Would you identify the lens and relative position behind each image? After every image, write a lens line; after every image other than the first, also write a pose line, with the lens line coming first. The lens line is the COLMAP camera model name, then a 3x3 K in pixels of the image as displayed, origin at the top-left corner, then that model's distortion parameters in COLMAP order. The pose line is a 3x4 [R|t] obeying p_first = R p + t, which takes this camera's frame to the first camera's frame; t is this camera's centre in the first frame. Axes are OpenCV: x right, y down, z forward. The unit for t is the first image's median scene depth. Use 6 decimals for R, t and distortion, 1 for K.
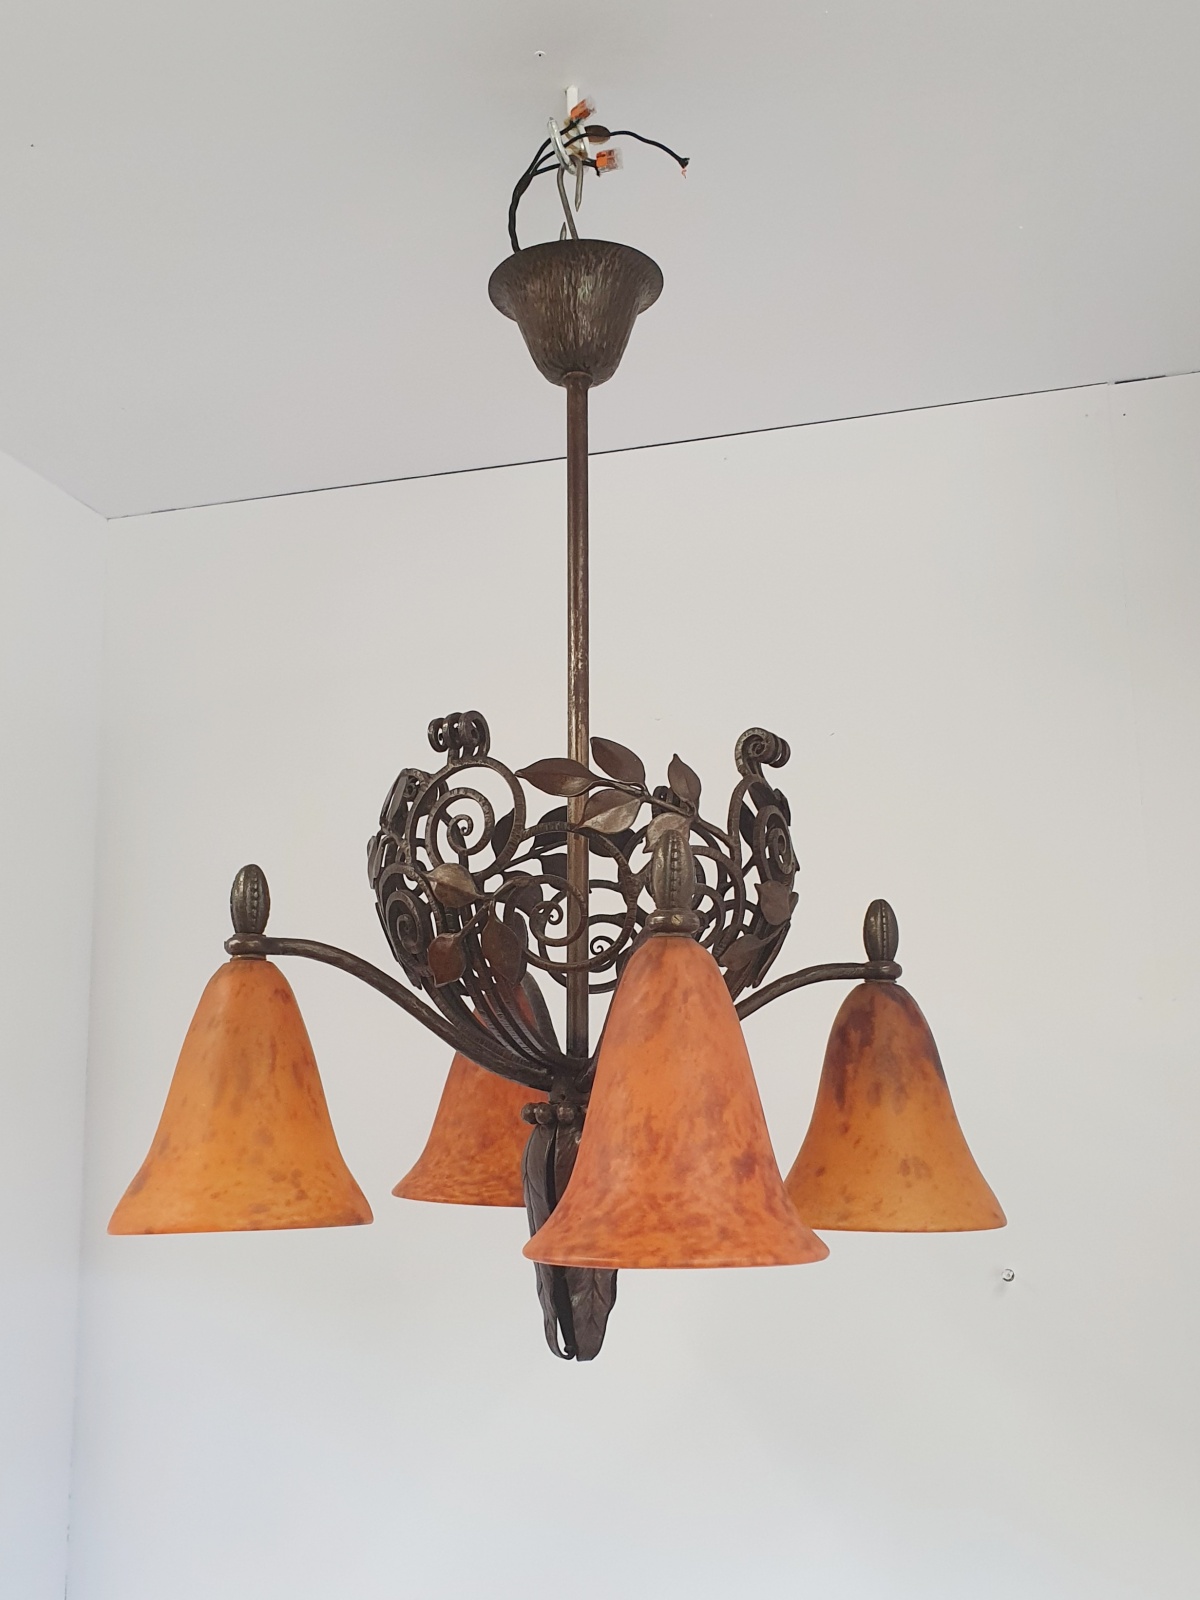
lens RADIAL K [[1590.3, 0, 626.7], [0, 1590.3, 889.6], [0, 0, 1]] dist [0.297996, -1.143866]
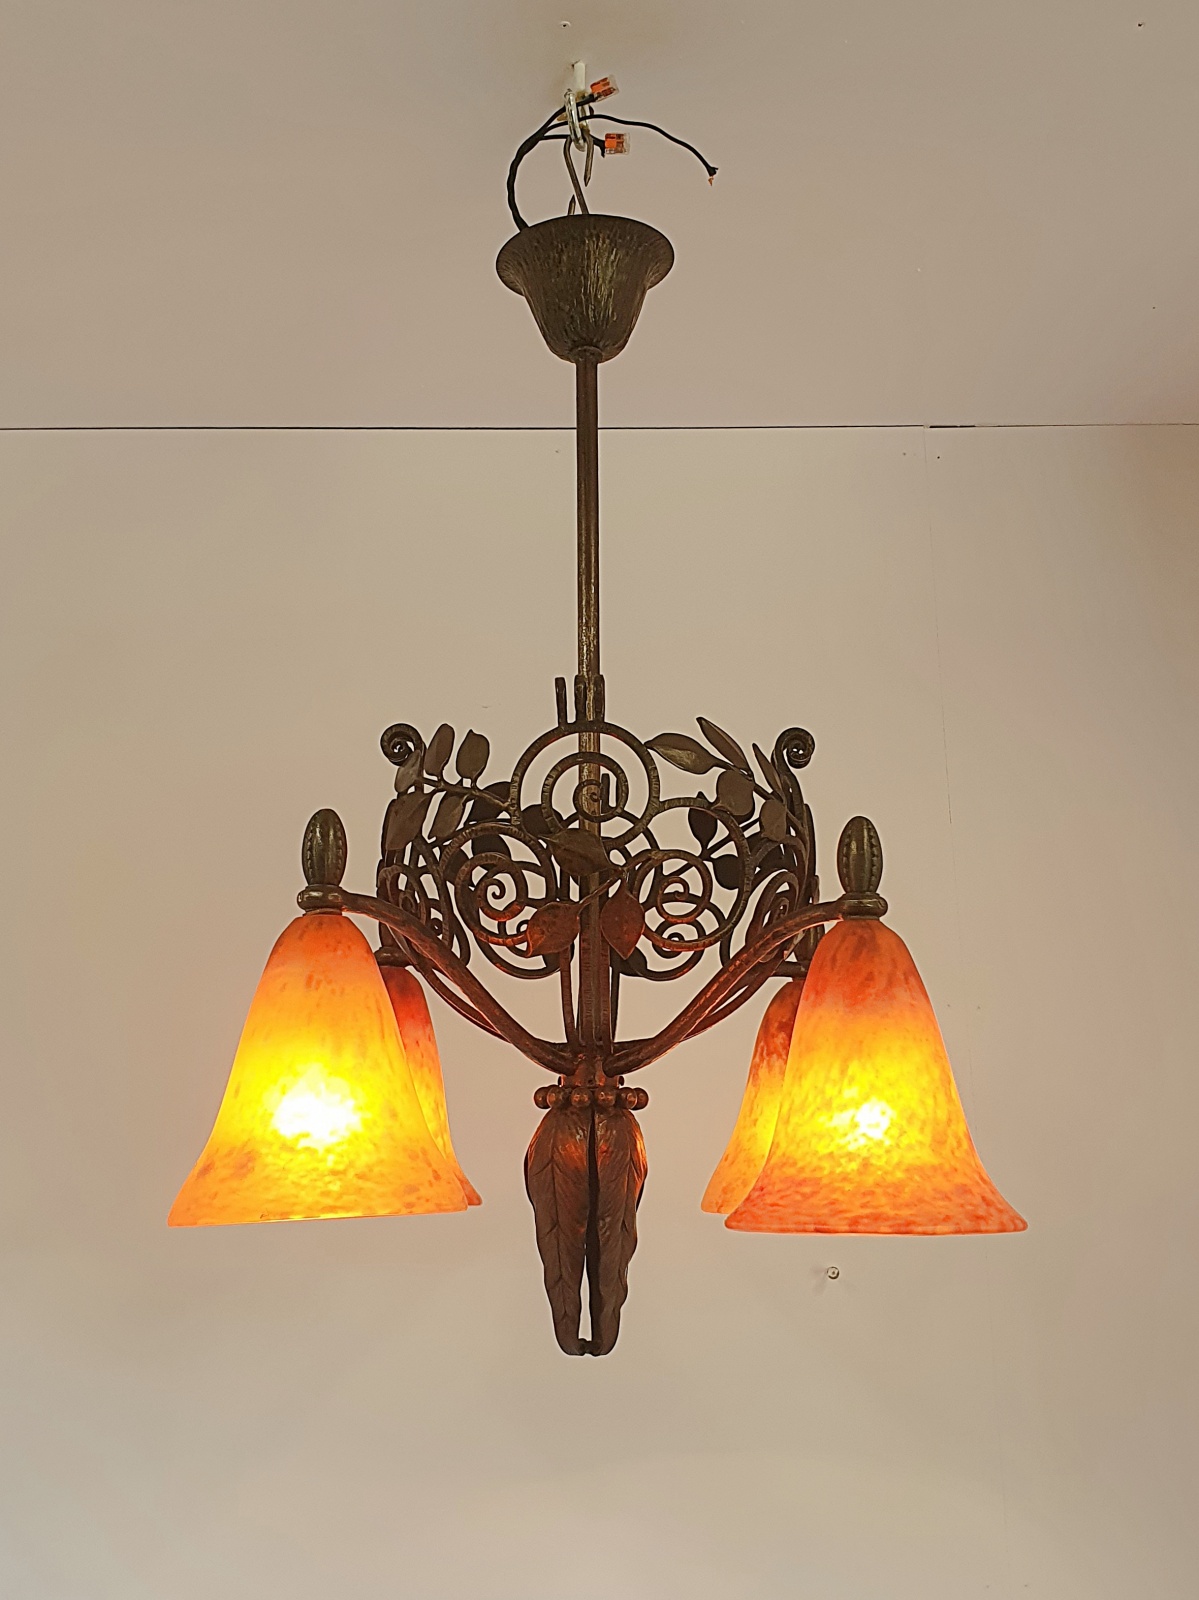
lens RADIAL K [[1657.1, 0, 629.4], [0, 1657.1, 803.5], [0, 0, 1]] dist [0.147337, -0.009086]
pose [[0.872913, 0.104131, 0.476634, -0.532591], [-0.071896, 0.993746, -0.085435, 0.049109], [-0.482550, 0.040309, 0.874940, 0.107071]]
